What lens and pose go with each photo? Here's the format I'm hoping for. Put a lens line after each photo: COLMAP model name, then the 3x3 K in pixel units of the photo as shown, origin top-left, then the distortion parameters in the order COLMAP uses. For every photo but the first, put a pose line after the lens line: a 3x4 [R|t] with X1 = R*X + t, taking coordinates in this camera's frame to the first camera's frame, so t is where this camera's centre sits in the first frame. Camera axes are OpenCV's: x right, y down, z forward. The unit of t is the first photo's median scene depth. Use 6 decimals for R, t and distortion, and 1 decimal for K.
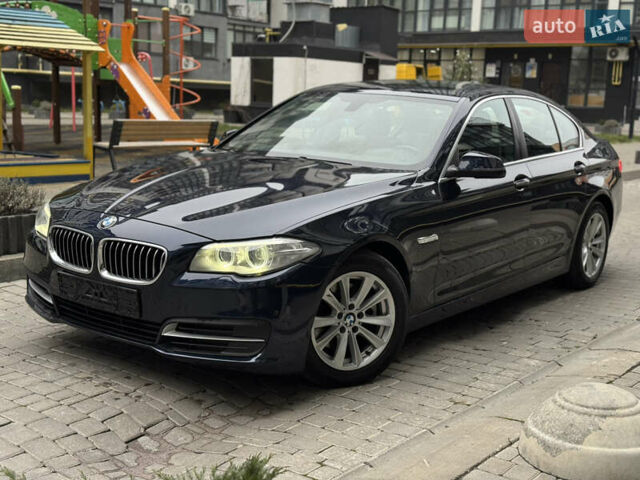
lens RADIAL K [[875.9, 0, 318.2], [0, 875.9, 239.4], [0, 0, 1]] dist [0.126644, 0.000000]
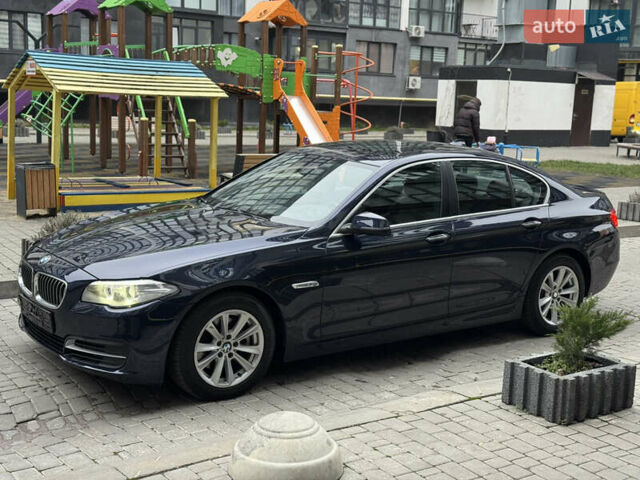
lens RADIAL K [[875.9, 0, 318.0], [0, 875.9, 241.4], [0, 0, 1]] dist [0.126644, 0.000000]
pose [[0.953760, 0.050939, -0.296222, 0.491046], [-0.053352, 0.998576, -0.000061, -0.061206], [0.295797, 0.015862, 0.955119, -0.149238]]
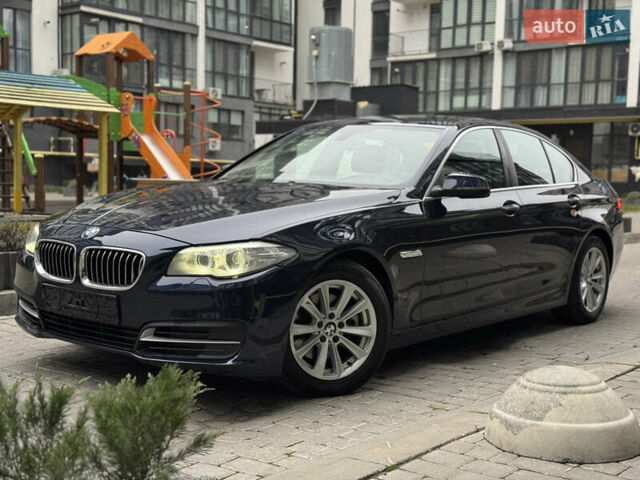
lens RADIAL K [[875.9, 0, 320.6], [0, 875.9, 243.0], [0, 0, 1]] dist [0.126644, 0.000000]
pose [[0.999453, -0.009566, -0.031644, 0.052477], [0.006608, 0.995710, -0.092297, 0.078320], [0.032391, 0.092038, 0.995229, -0.006076]]
